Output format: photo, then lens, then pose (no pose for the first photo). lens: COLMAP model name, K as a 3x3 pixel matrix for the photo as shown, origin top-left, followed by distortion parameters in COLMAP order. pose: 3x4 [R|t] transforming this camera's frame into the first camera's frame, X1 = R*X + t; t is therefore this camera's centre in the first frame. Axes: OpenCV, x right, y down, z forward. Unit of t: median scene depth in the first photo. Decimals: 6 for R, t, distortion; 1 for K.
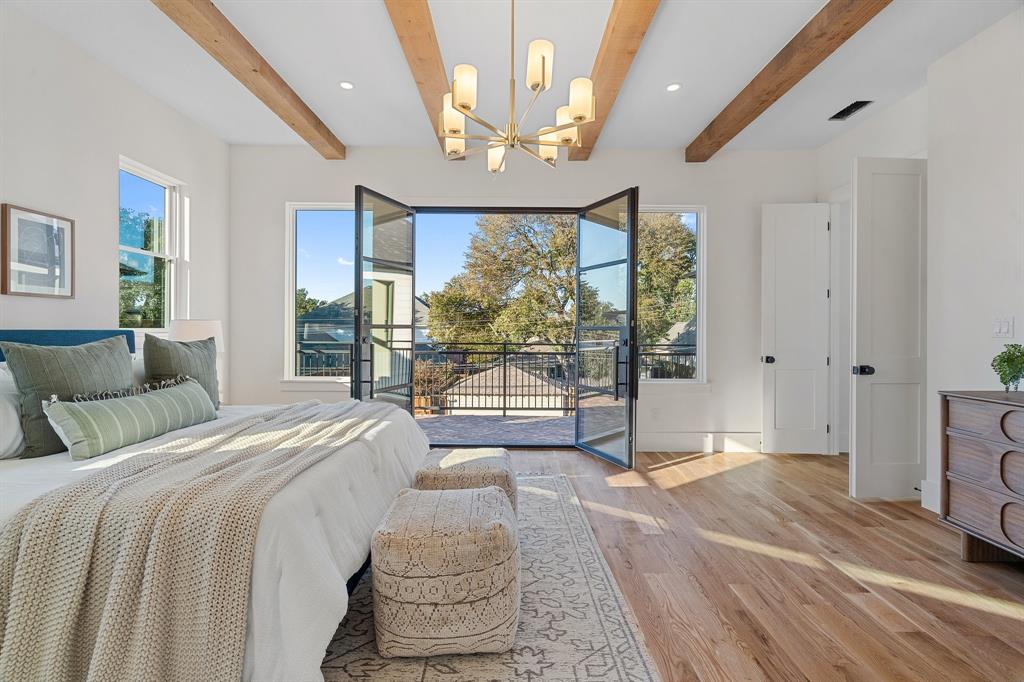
lens RADIAL K [[463.3, 0, 515.0], [0, 463.3, 334.3], [0, 0, 1]] dist [-0.001092, -0.000256]
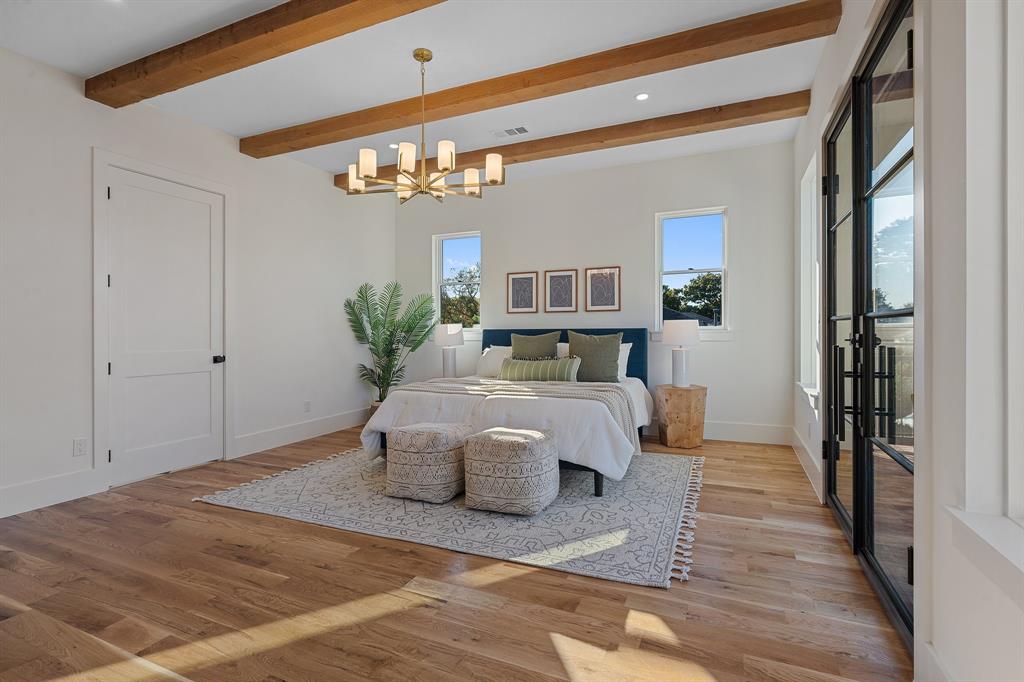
lens RADIAL K [[487.8, 0, 511.0], [0, 487.8, 332.9], [0, 0, 1]] dist [-0.000114, -0.000930]
pose [[-0.402146, -0.002324, -0.915573, 0.909064], [-0.006575, 0.999978, 0.000350, 0.008239], [0.915552, 0.006161, -0.402152, 1.369765]]
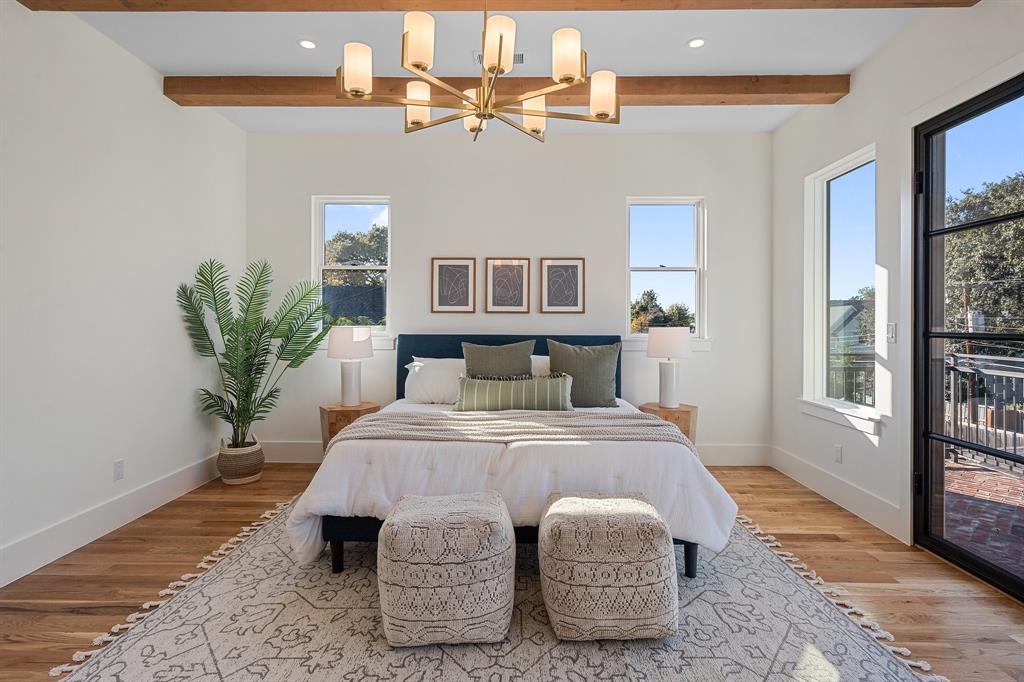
lens RADIAL K [[540.1, 0, 509.5], [0, 540.1, 323.6], [0, 0, 1]] dist [0.002985, 0.001720]
pose [[-0.012364, -0.013779, -0.999829, 0.699166], [-0.015098, 0.999794, -0.013592, -0.019799], [0.999810, 0.014928, -0.012569, 0.796044]]
